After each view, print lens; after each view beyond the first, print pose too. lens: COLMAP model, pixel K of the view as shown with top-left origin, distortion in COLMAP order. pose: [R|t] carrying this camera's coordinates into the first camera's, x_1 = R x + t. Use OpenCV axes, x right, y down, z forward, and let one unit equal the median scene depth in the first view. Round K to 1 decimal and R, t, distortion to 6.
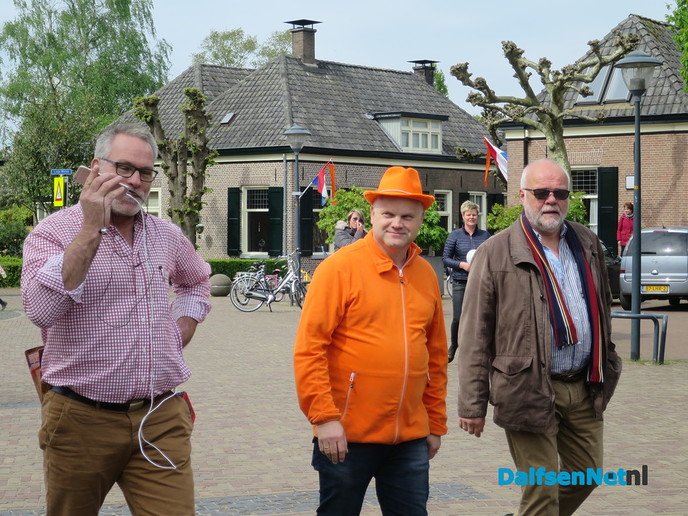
lens RADIAL K [[1626.6, 0, 344.0], [0, 1626.6, 258.0], [0, 0, 1]] dist [-0.241523, -0.159103]
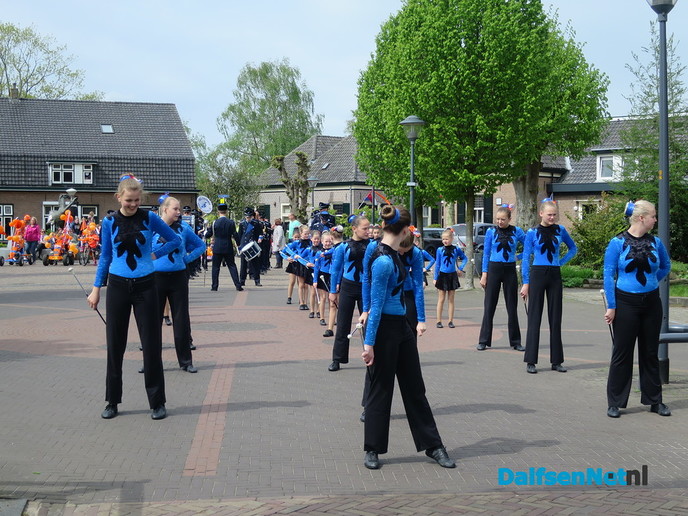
lens RADIAL K [[1216.0, 0, 344.0], [0, 1216.0, 258.0], [0, 0, 1]] dist [-0.175286, -0.127493]
pose [[0.986650, 0.006416, -0.162731, 0.188056], [-0.005384, 0.999963, 0.006782, 0.010660], [0.162768, -0.005815, 0.986647, -0.399322]]
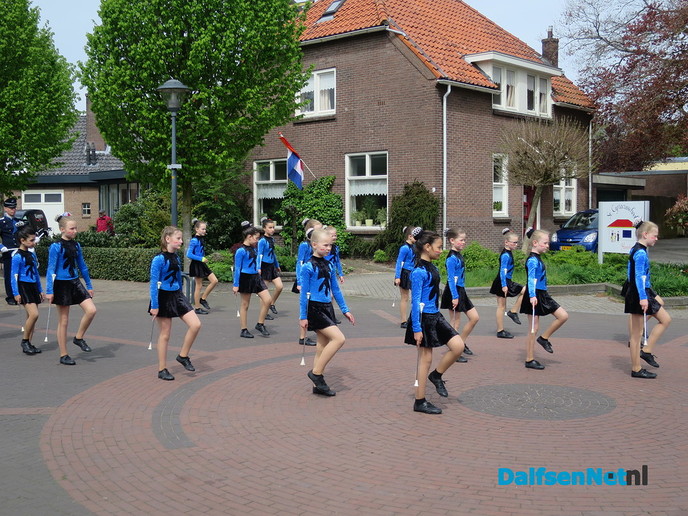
lens RADIAL K [[896.5, 0, 344.0], [0, 896.5, 258.0], [0, 0, 1]] dist [-0.070174, -0.029800]
pose [[0.773620, -0.039114, 0.632442, -0.030803], [0.022470, 0.999159, 0.034308, 0.004293], [-0.633251, -0.012330, 0.773848, -0.137943]]
